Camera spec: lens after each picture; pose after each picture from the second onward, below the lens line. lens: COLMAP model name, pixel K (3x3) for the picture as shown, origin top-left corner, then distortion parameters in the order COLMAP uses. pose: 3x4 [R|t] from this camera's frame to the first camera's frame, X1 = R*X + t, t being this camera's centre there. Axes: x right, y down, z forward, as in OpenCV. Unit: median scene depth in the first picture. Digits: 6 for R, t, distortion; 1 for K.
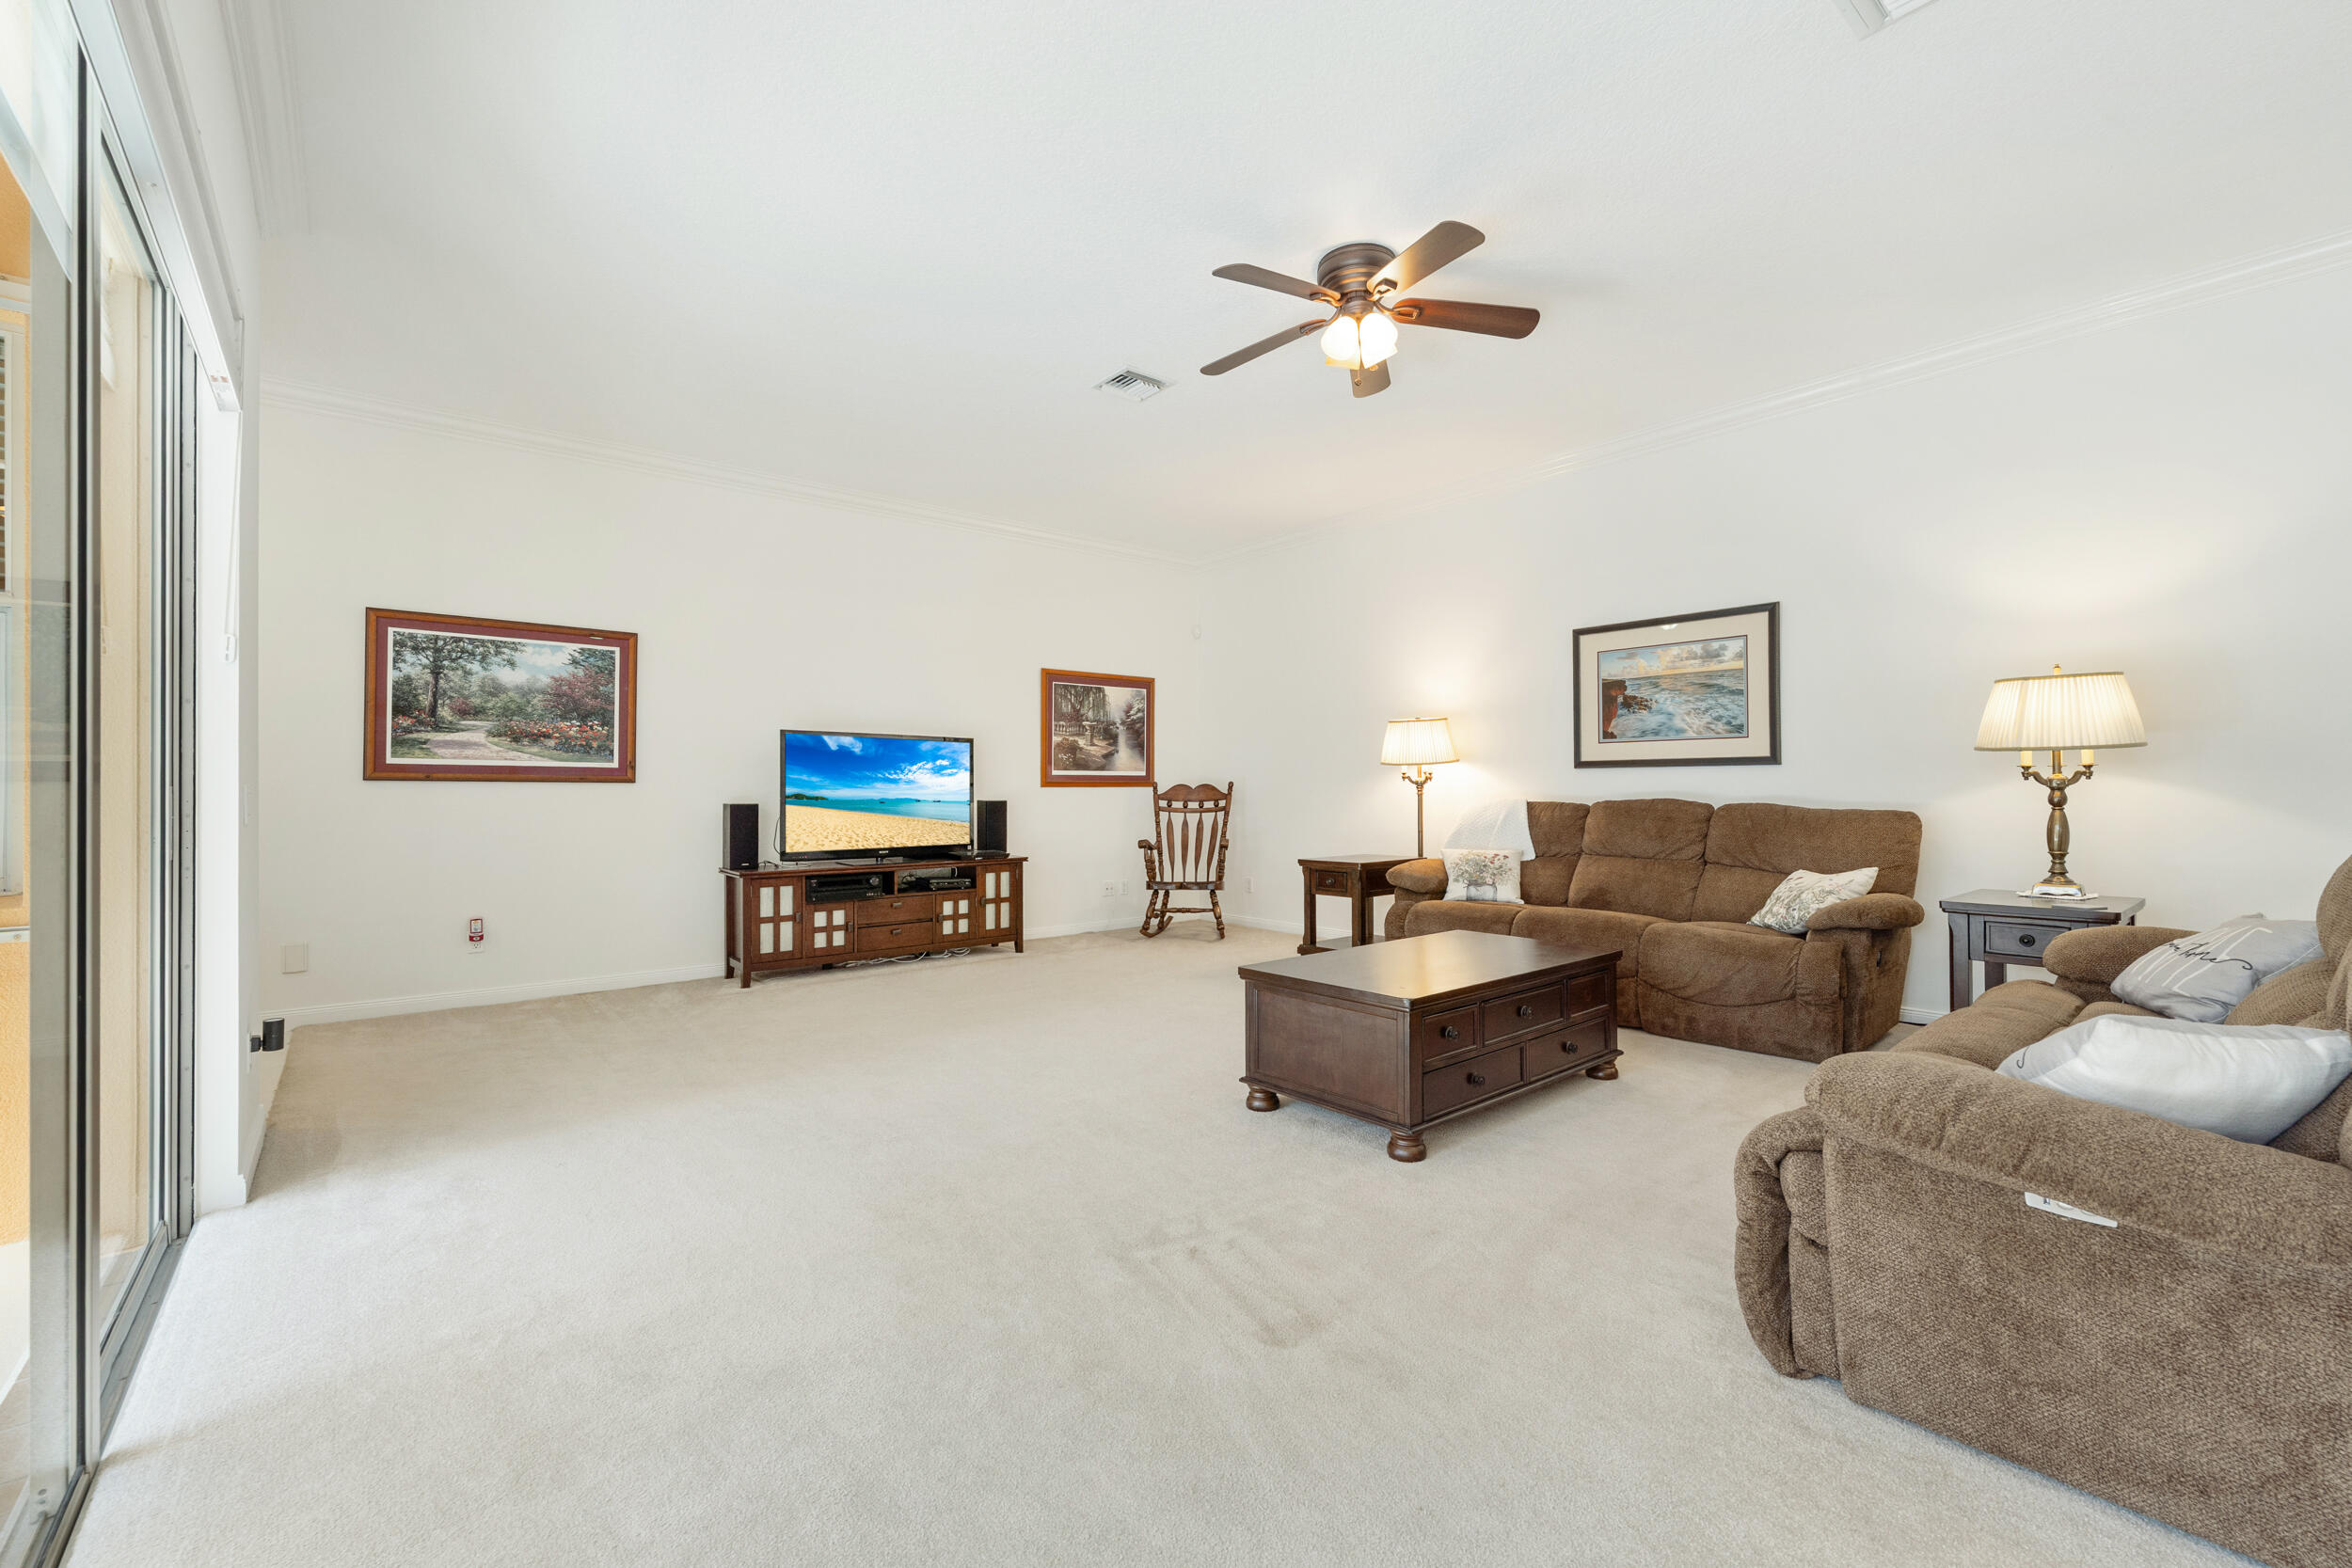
lens RADIAL K [[963.8, 0, 1180.2], [0, 963.8, 783.8], [0, 0, 1]] dist [-0.000228, -0.000072]
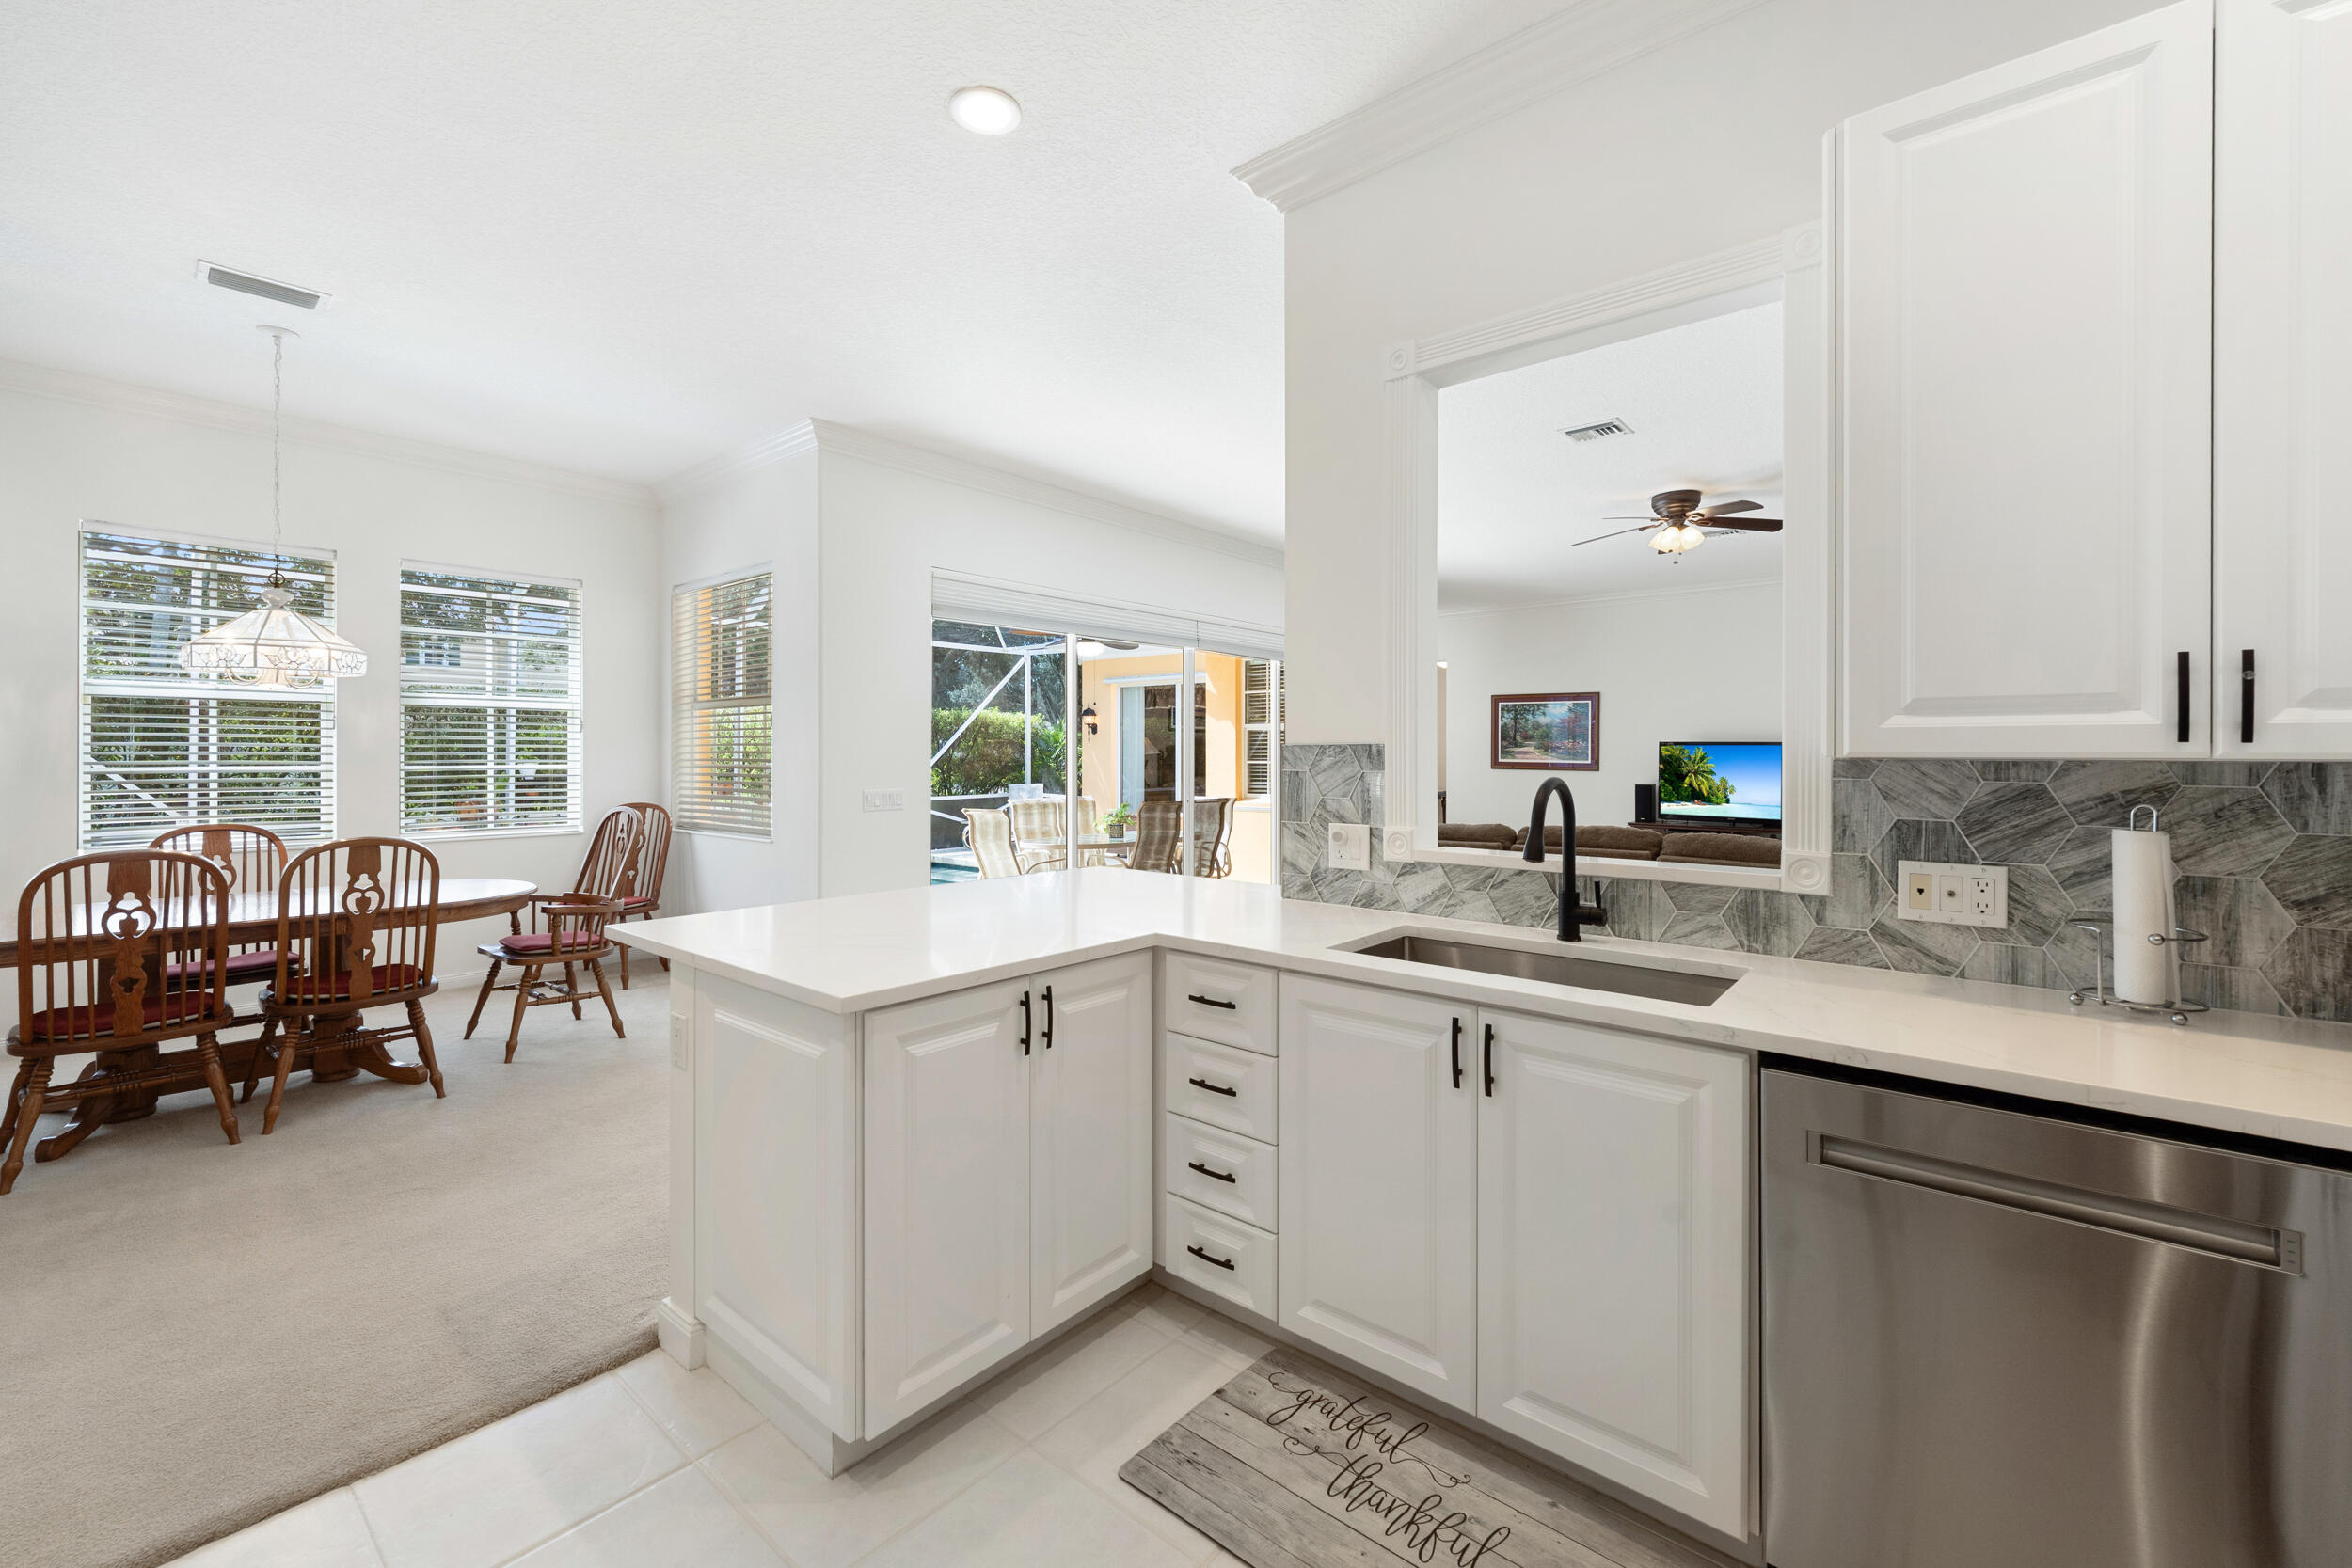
lens RADIAL K [[962.3, 0, 1134.0], [0, 962.3, 753.7], [0, 0, 1]] dist [-0.001802, -0.000094]
pose [[0.134027, 0.006437, -0.990957, 1.191589], [0.005117, 0.999961, 0.007187, -0.054078], [0.990964, -0.006034, 0.133989, -0.156380]]
